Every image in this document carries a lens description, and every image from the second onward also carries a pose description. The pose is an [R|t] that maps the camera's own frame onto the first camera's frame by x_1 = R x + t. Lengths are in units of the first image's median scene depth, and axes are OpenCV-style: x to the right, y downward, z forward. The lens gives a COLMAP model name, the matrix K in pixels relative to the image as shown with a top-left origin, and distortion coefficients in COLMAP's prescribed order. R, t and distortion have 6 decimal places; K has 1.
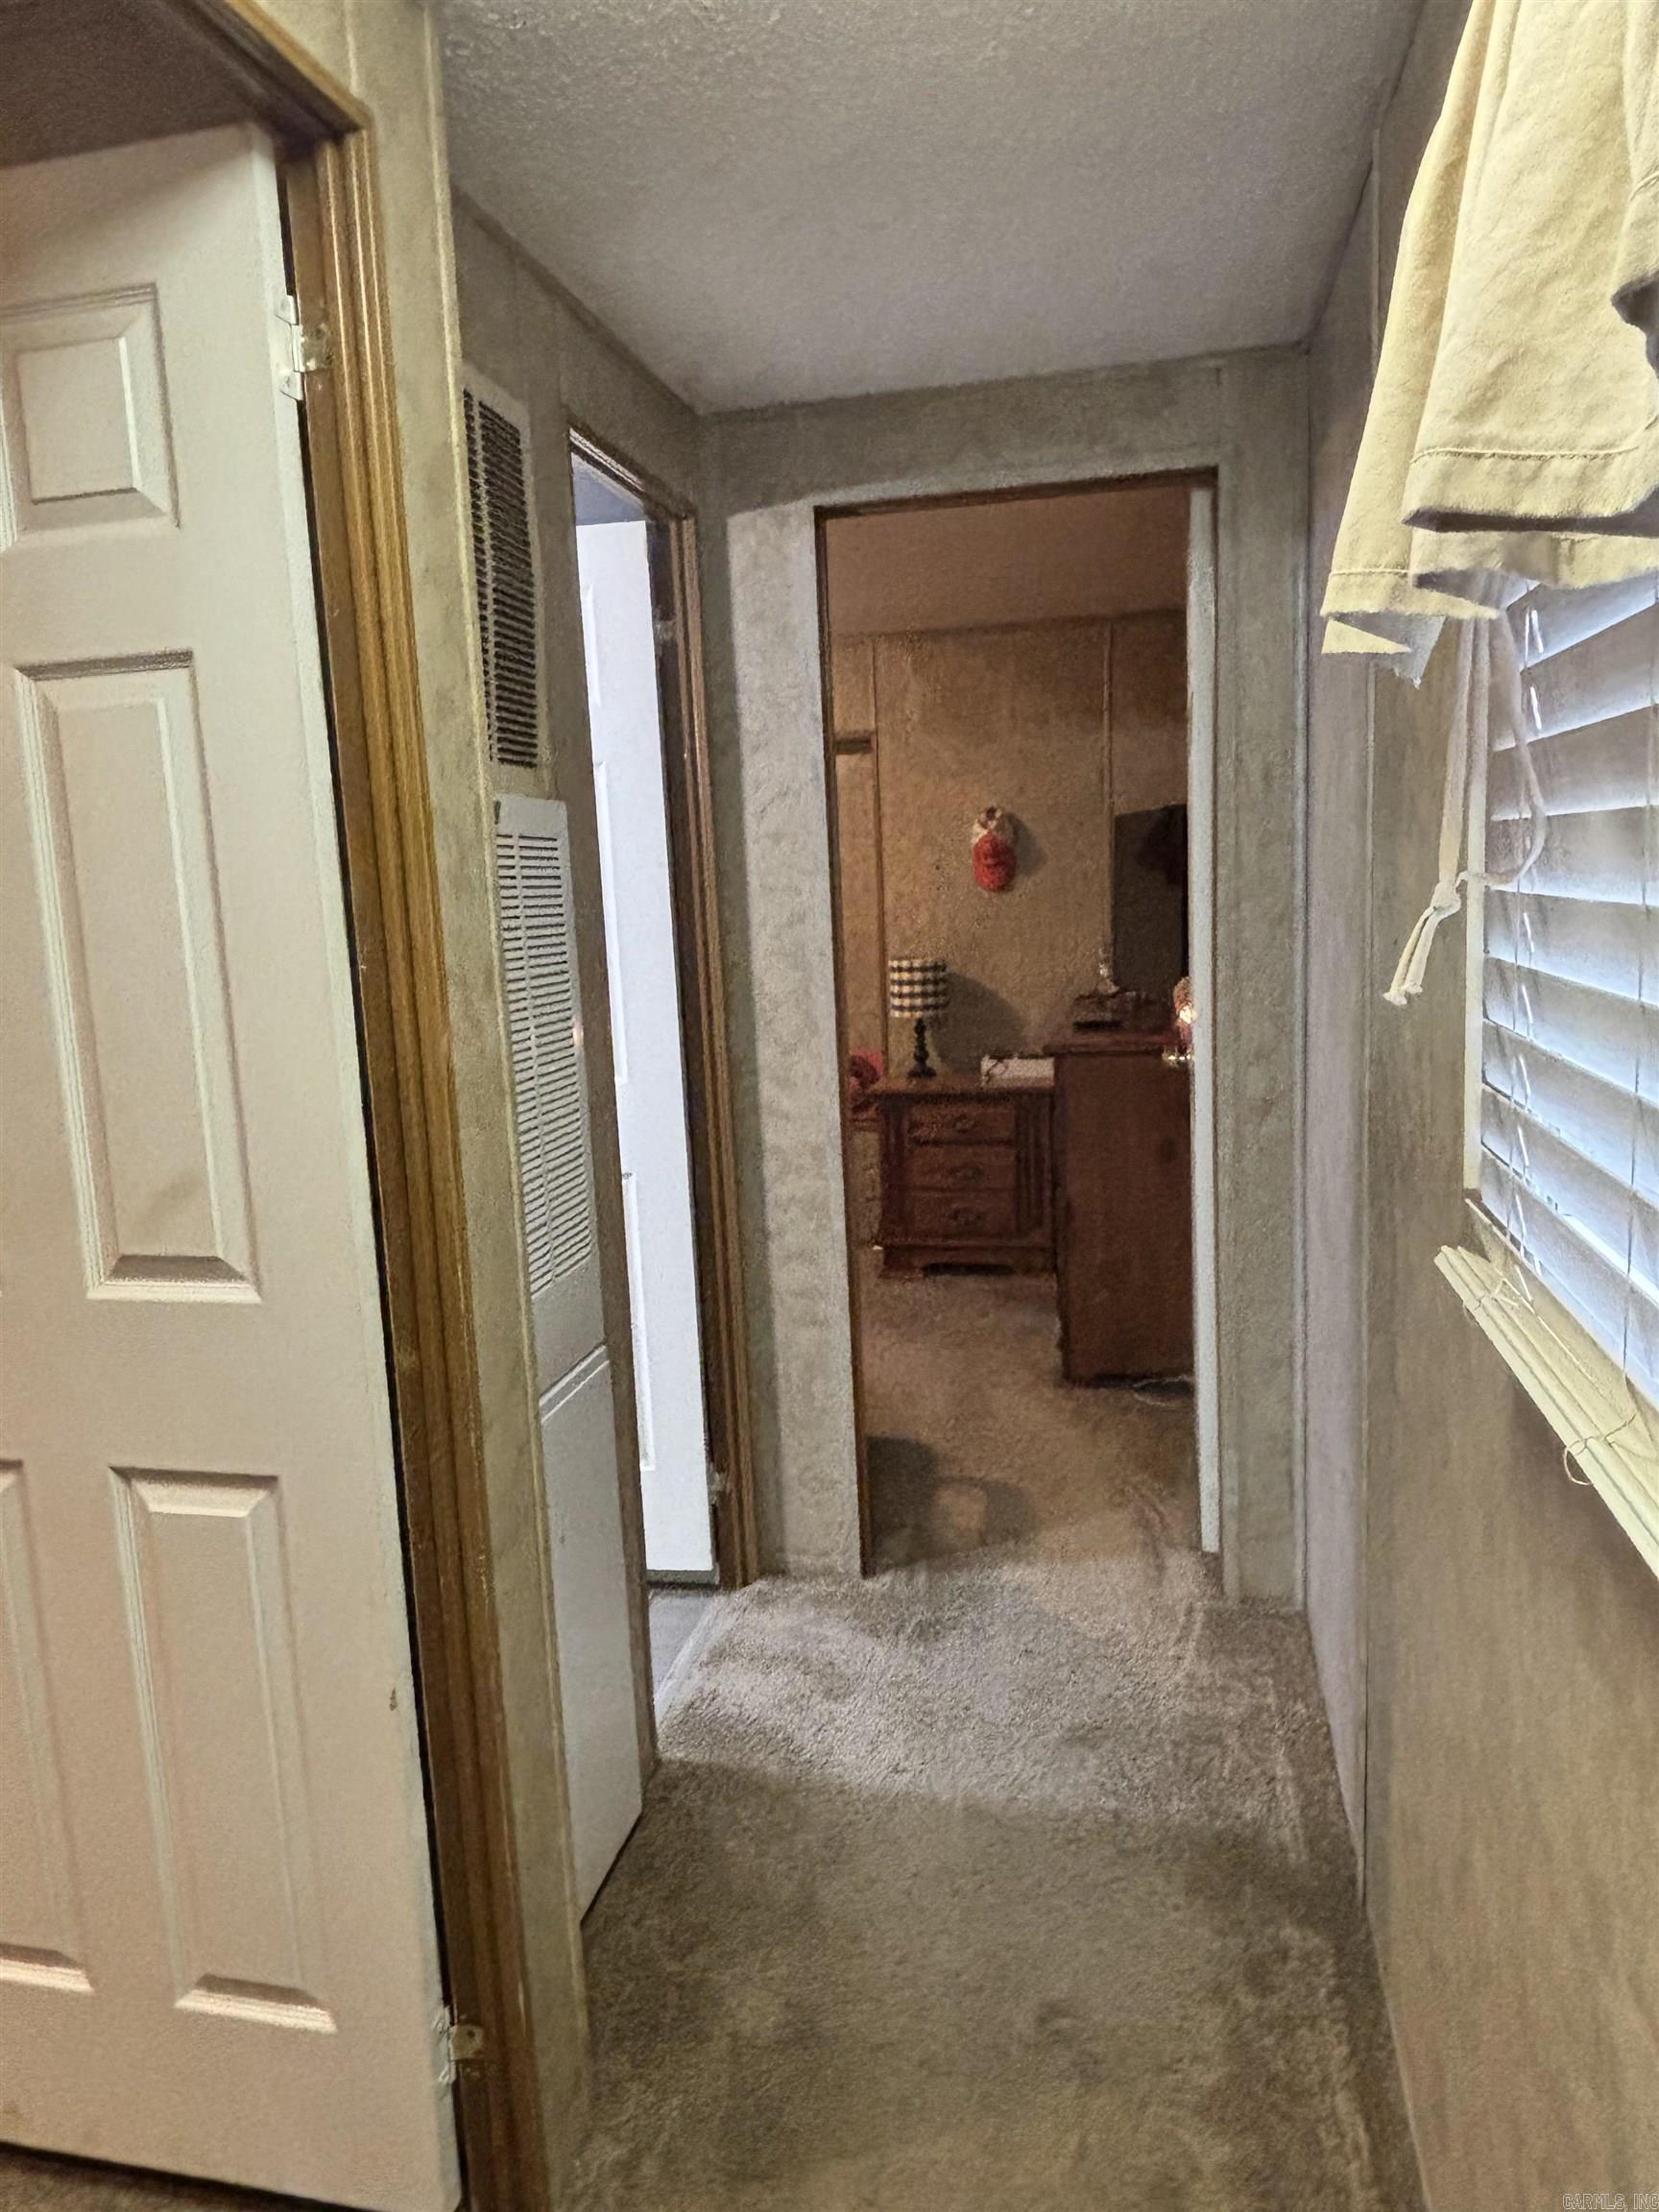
lens RADIAL K [[1498.0, 0, 824.8], [0, 1498.0, 1108.6], [0, 0, 1]] dist [0.003592, -0.014755]
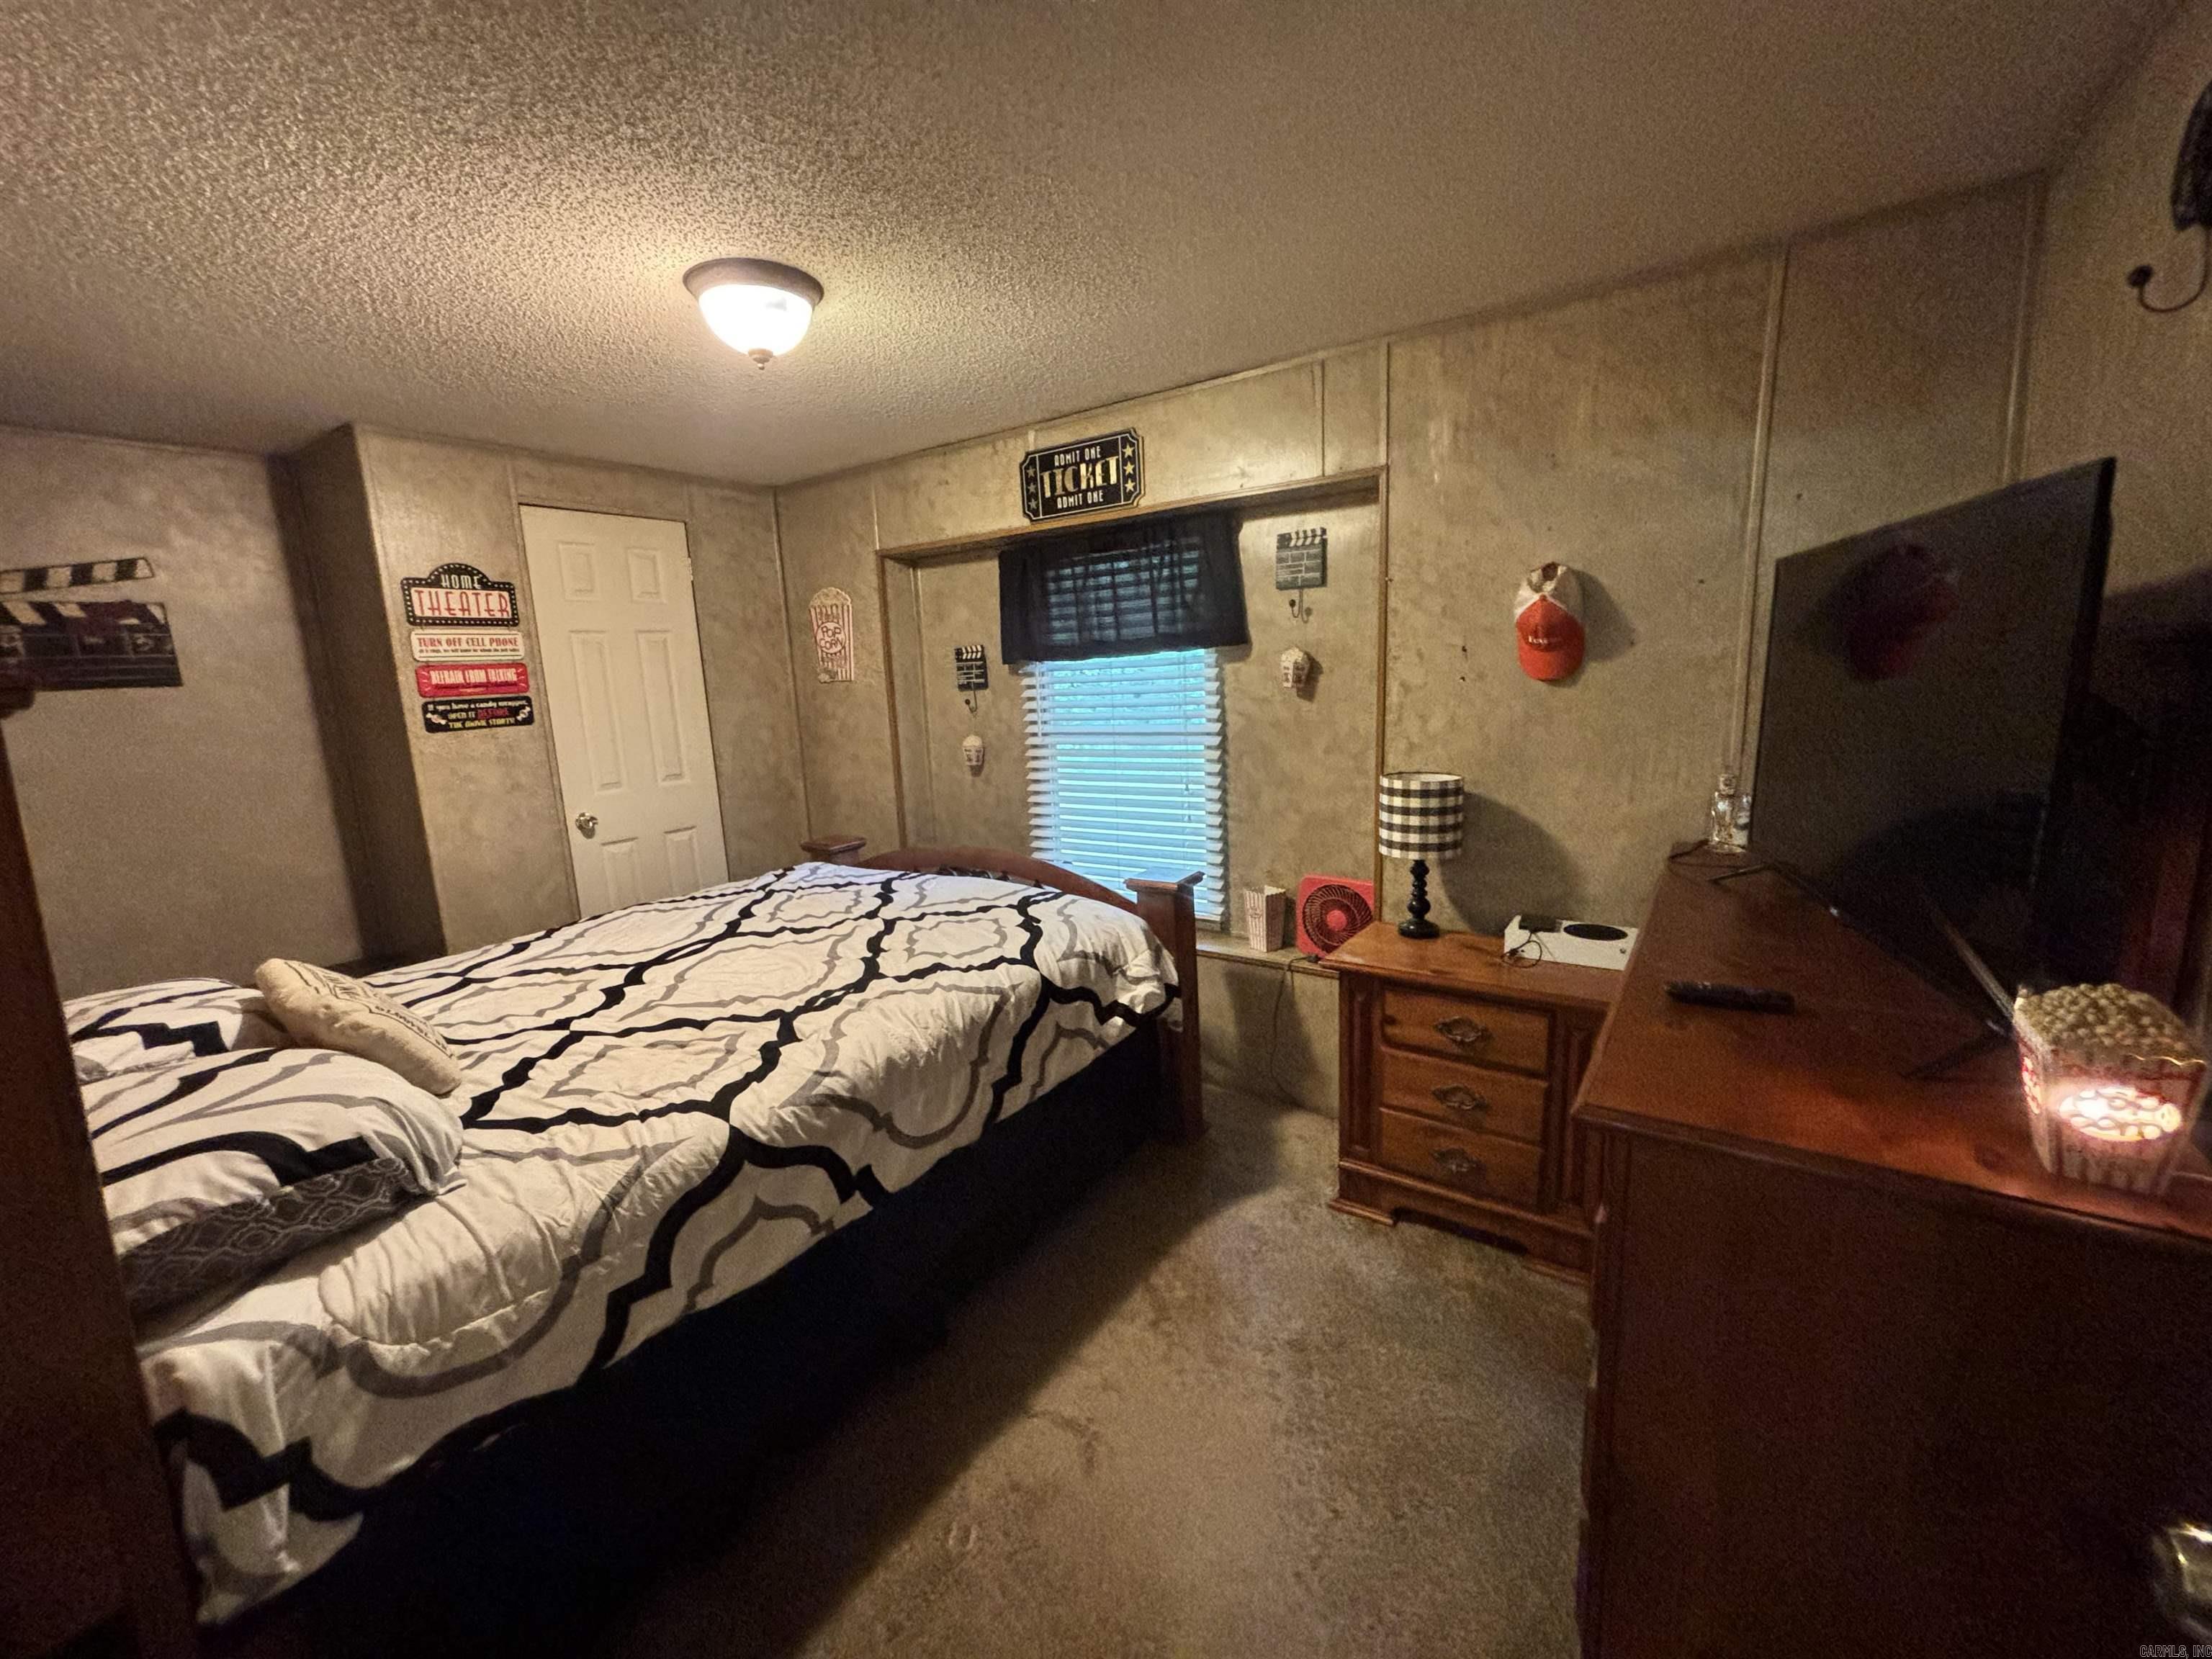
lens RADIAL K [[884.9, 0, 1102.9], [0, 884.9, 816.6], [0, 0, 1]] dist [-0.001460, 0.000028]
pose [[0.922318, 0.065784, -0.380790, 0.084213], [-0.059636, 0.997829, 0.027936, -0.083349], [0.381801, -0.003058, 0.924239, 0.545826]]
